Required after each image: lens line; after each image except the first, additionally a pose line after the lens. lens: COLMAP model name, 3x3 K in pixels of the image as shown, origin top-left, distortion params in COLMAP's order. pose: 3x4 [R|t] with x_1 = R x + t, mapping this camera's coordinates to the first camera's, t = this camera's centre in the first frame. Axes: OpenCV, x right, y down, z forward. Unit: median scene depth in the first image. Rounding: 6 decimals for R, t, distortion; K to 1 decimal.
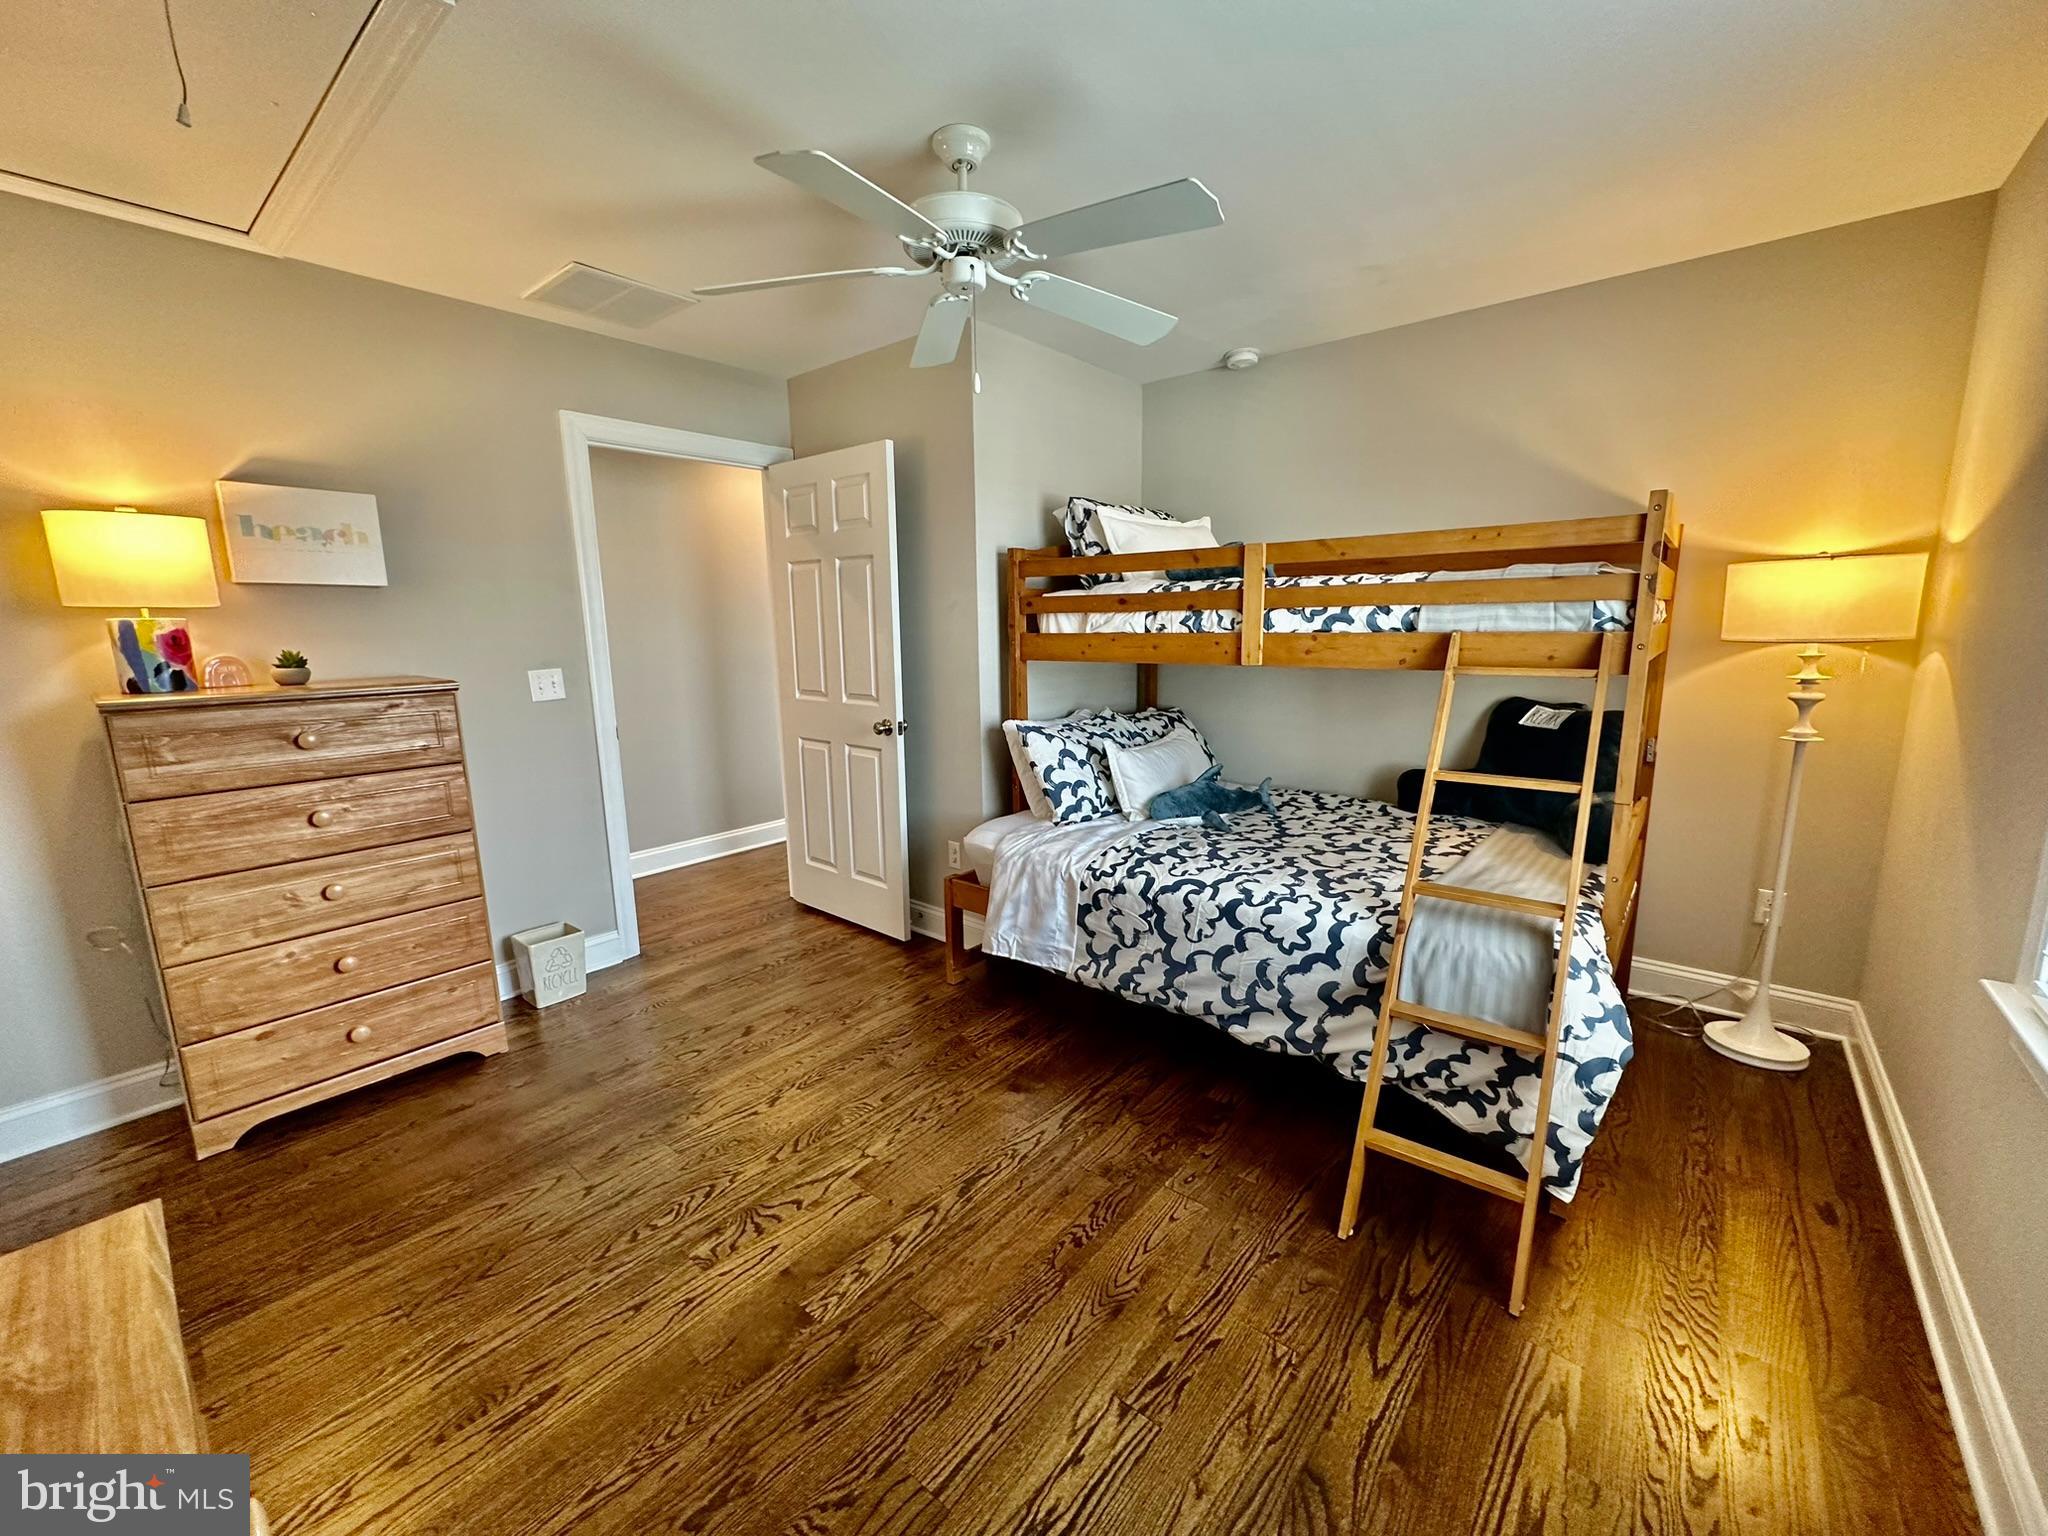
lens RADIAL K [[815.6, 0, 1026.2], [0, 815.6, 767.7], [0, 0, 1]] dist [-0.003360, 0.001013]
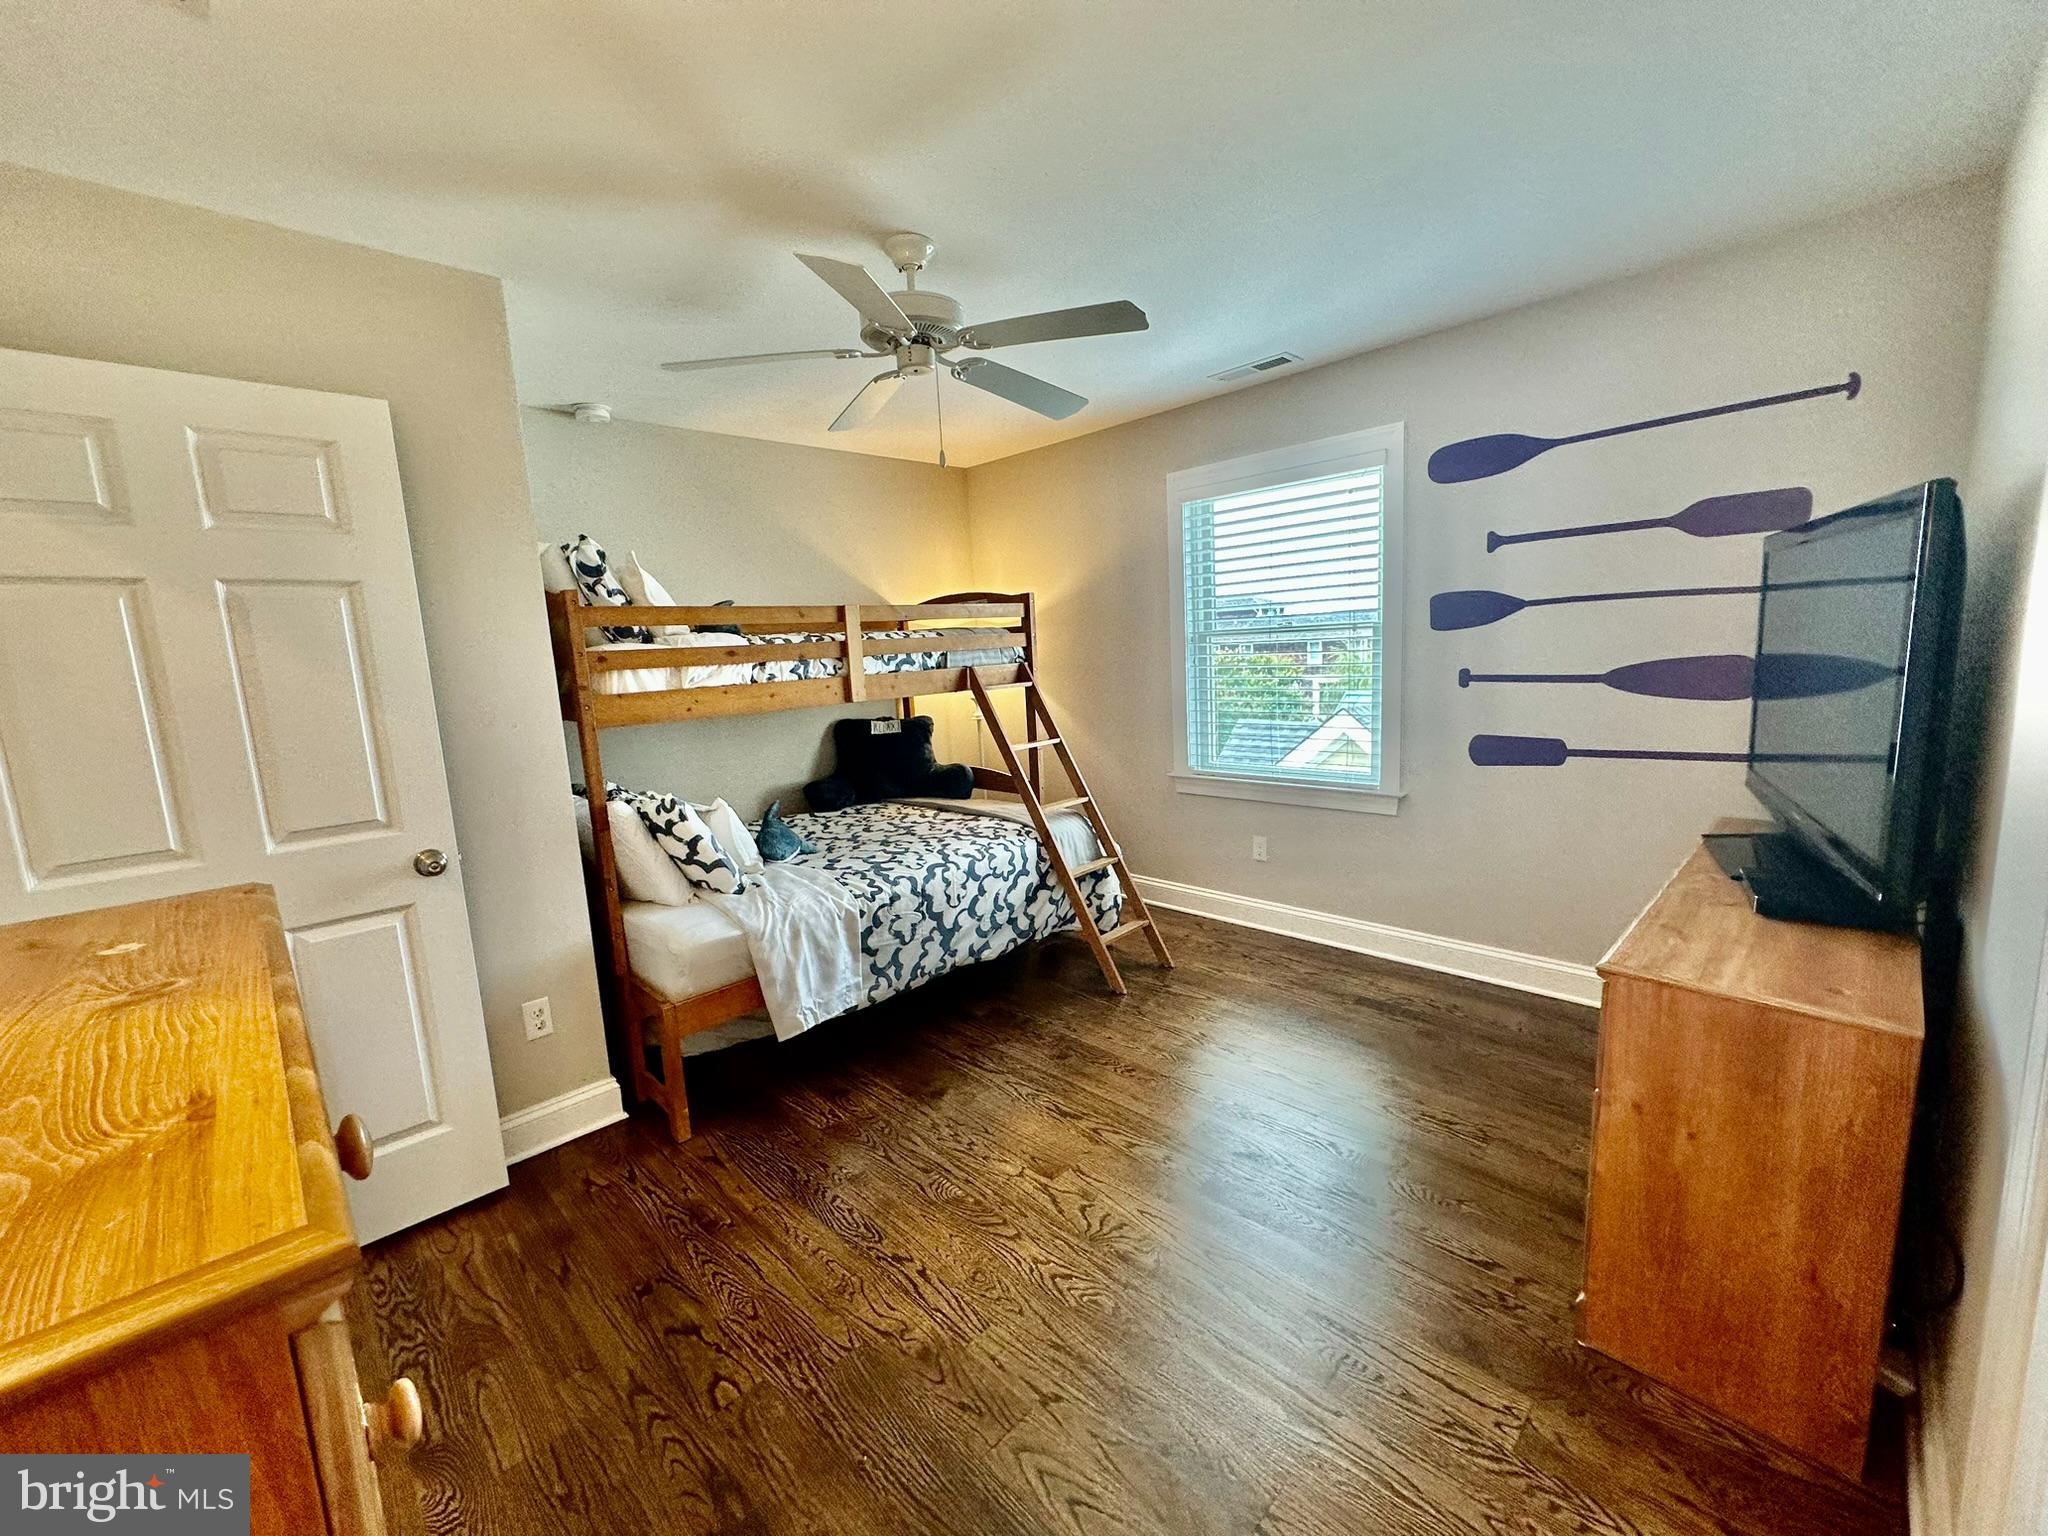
lens RADIAL K [[815.6, 0, 1025.6], [0, 815.6, 768.3], [0, 0, 1]] dist [-0.003360, 0.001013]
pose [[0.092828, -0.140699, 0.985691, -1.001283], [0.228191, 0.966623, 0.116487, -0.121571], [-0.969181, 0.214113, 0.121836, 0.665517]]
